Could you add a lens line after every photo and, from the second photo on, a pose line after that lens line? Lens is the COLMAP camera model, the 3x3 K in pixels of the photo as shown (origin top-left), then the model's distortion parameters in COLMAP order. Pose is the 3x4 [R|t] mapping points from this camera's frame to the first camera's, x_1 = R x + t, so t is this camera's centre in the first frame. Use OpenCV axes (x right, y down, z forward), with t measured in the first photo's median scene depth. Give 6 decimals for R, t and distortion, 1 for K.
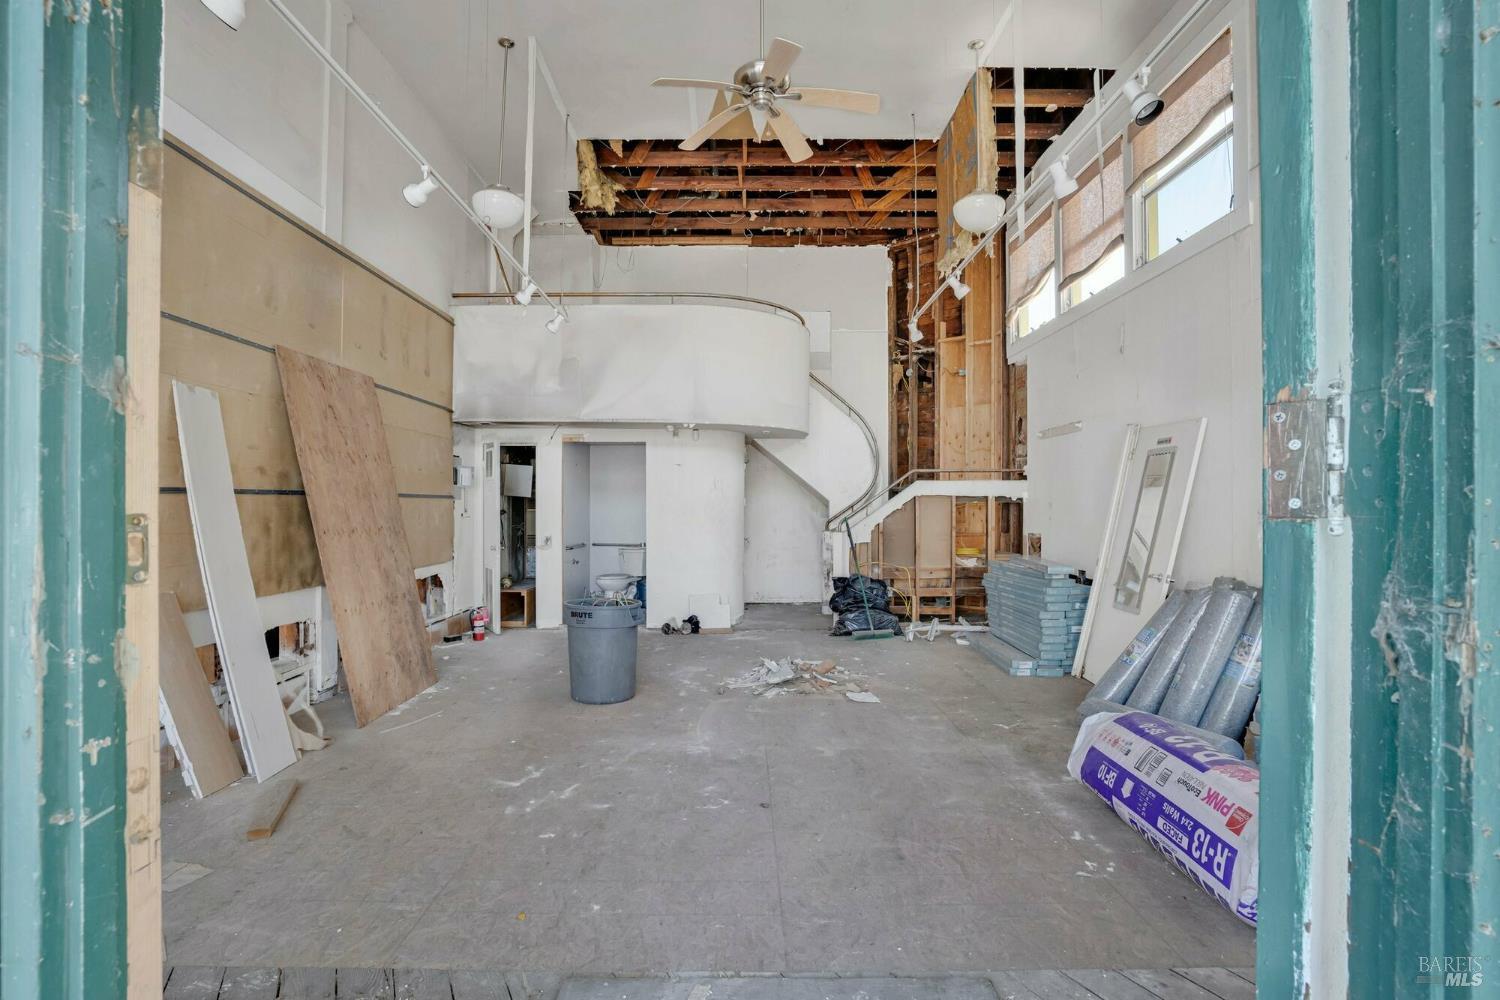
lens RADIAL K [[722.7, 0, 745.9], [0, 722.7, 503.0], [0, 0, 1]] dist [-0.089980, 0.044191]
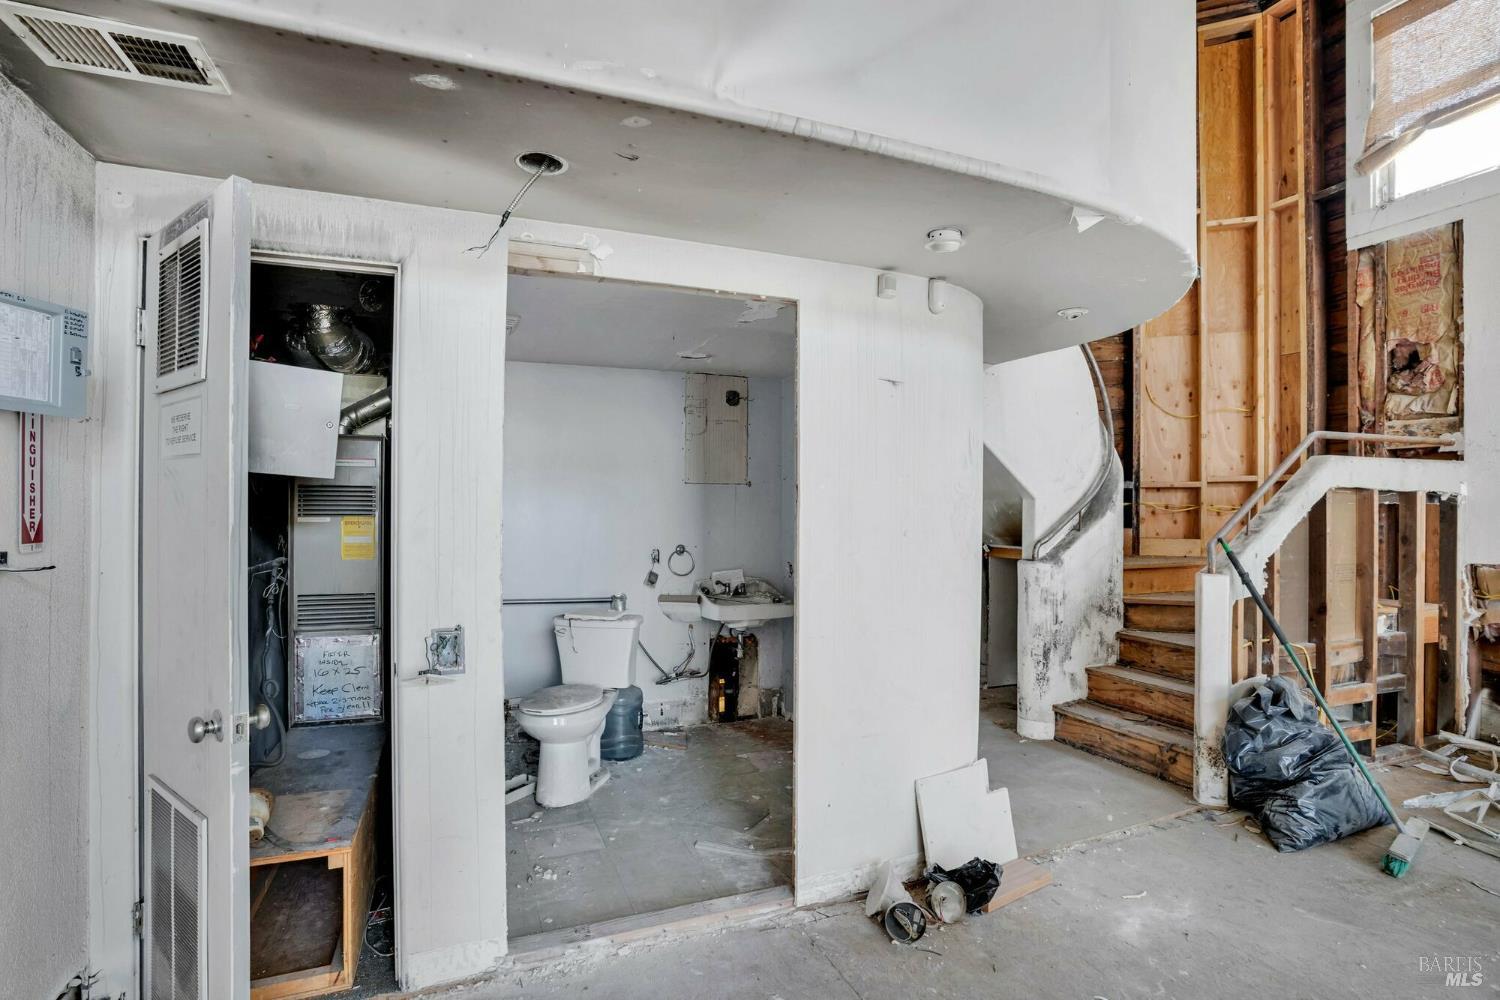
lens RADIAL K [[722.7, 0, 745.9], [0, 722.7, 503.0], [0, 0, 1]] dist [-0.089980, 0.044191]
pose [[0.931006, 0.003688, 0.364986, -0.277417], [-0.004819, 0.999986, 0.002189, -0.000425], [-0.364973, -0.003797, 0.931011, 0.747825]]
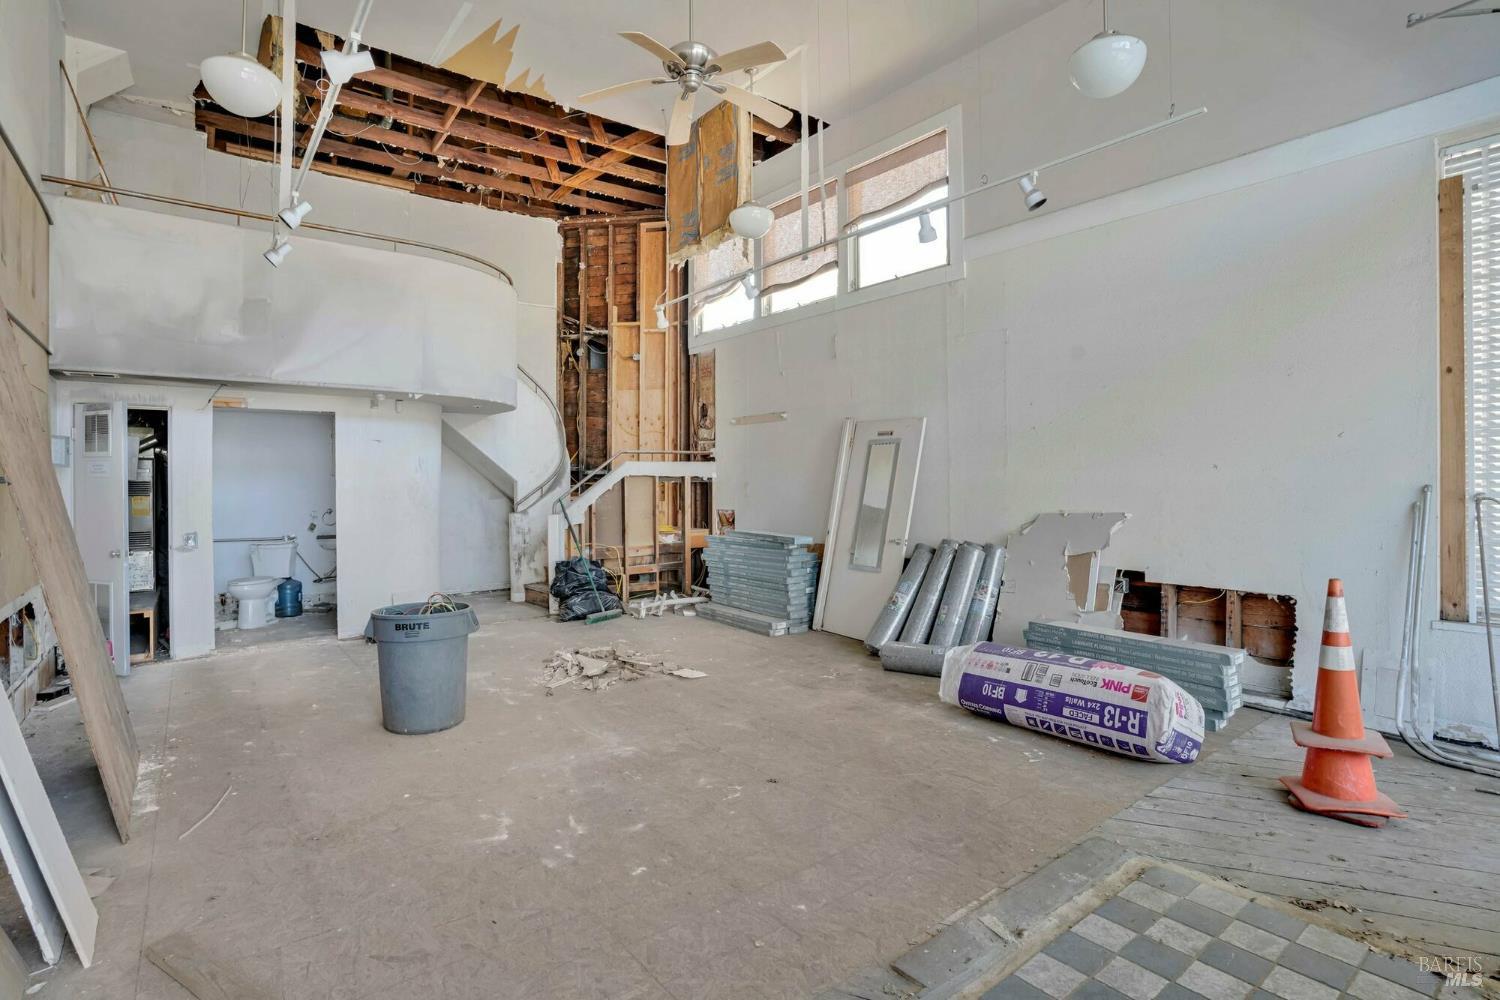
lens RADIAL K [[731.1, 0, 732.7], [0, 731.1, 480.2], [0, 0, 1]] dist [-0.092073, 0.047459]
pose [[0.798477, -0.006475, 0.601991, -0.273178], [0.006185, 0.999978, 0.002552, -0.006485], [-0.601994, 0.001686, 0.798499, 0.083378]]
